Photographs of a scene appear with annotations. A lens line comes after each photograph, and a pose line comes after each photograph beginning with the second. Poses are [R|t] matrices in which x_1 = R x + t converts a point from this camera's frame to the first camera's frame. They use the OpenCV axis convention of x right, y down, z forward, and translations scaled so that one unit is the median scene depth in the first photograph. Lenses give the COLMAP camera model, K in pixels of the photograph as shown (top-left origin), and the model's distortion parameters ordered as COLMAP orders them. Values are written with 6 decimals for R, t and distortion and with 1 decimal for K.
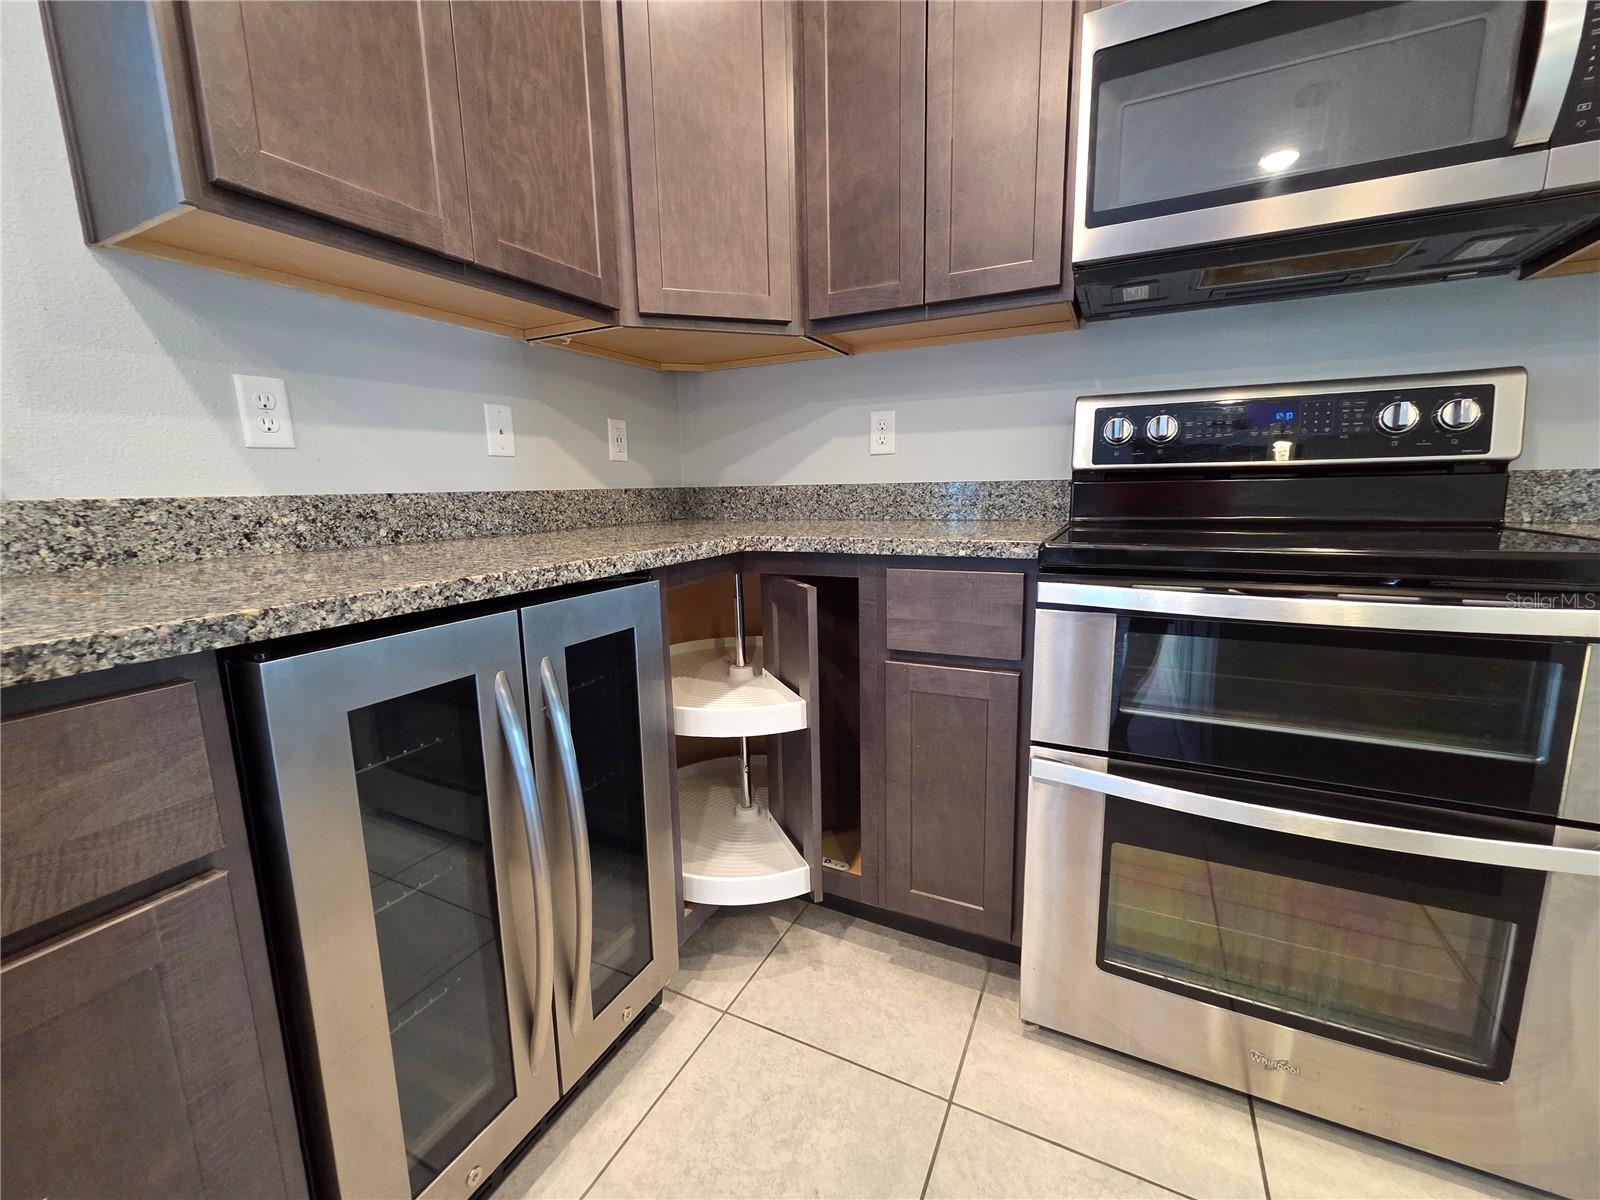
lens RADIAL K [[654.1, 0, 794.4], [0, 654.1, 600.8], [0, 0, 1]] dist [-0.003903, -0.000226]
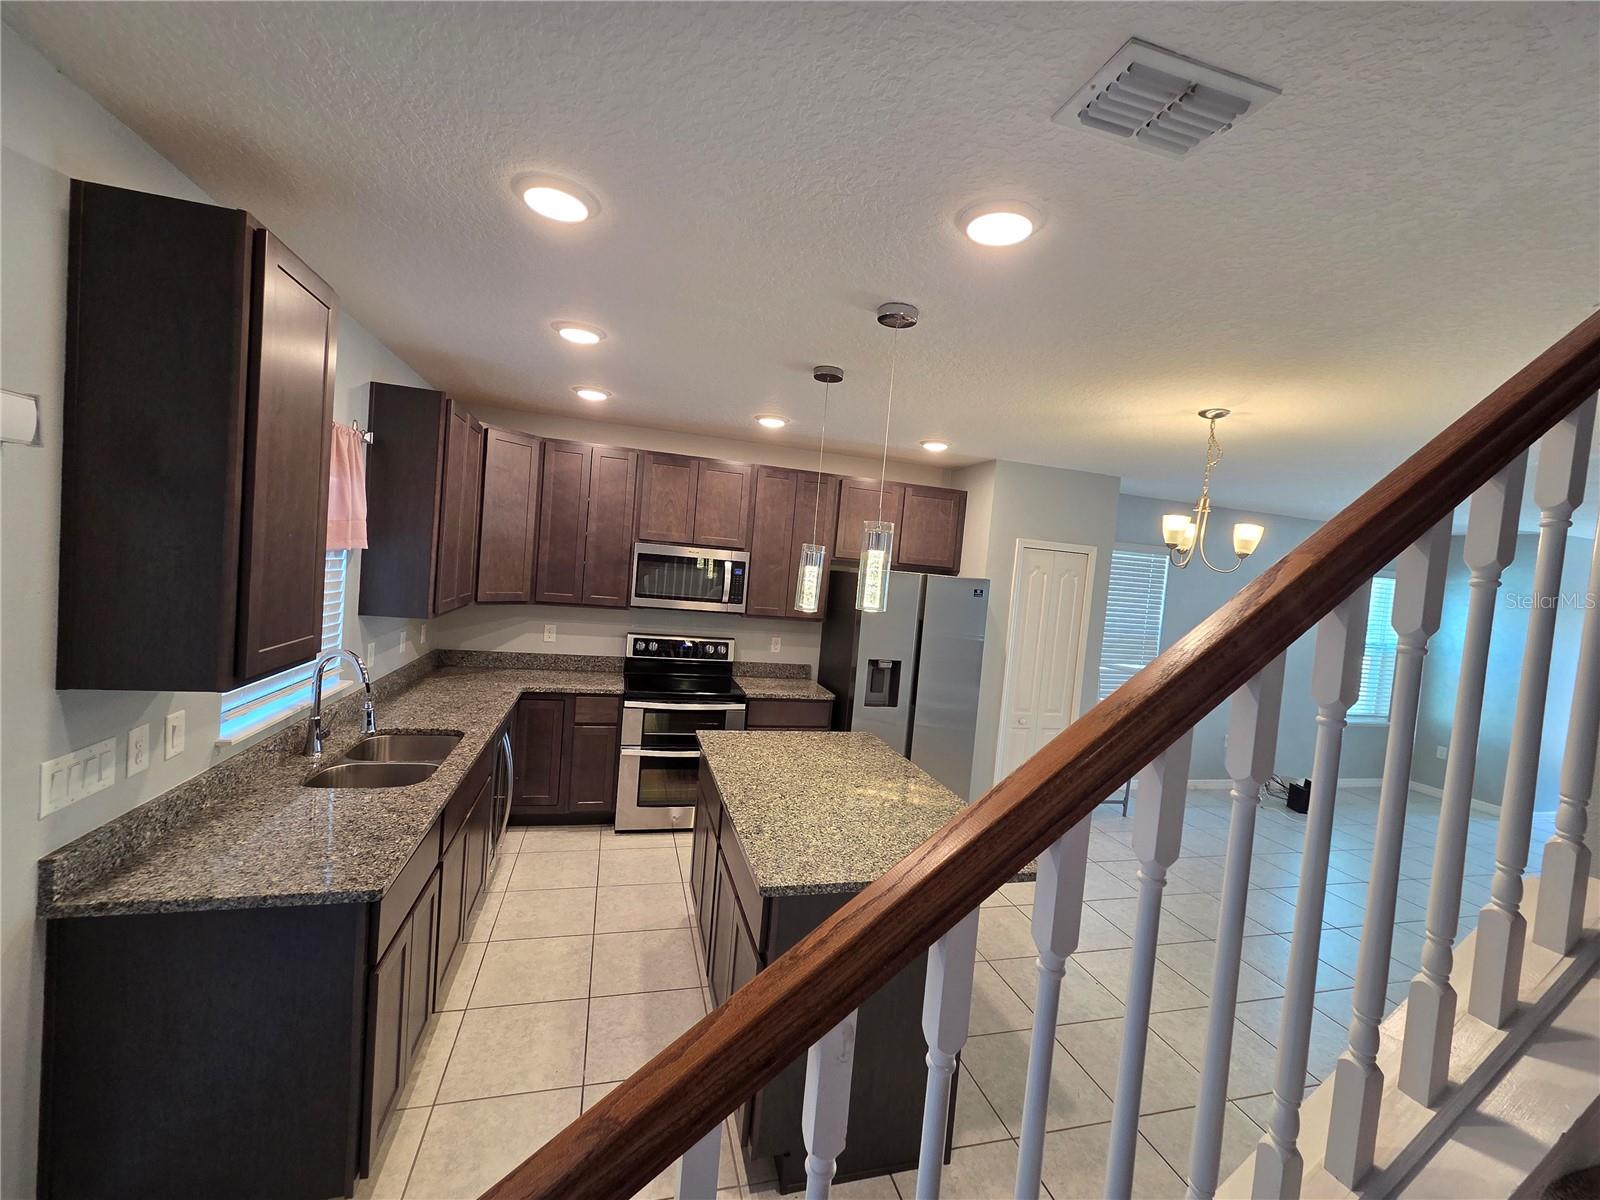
lens RADIAL K [[654.1, 0, 798.8], [0, 654.1, 597.0], [0, 0, 1]] dist [-0.003903, -0.000226]
pose [[0.744504, 0.048082, 0.665885, -1.244375], [0.022293, 0.995057, -0.096775, -0.210287], [-0.667246, 0.086894, 0.739751, -2.208904]]
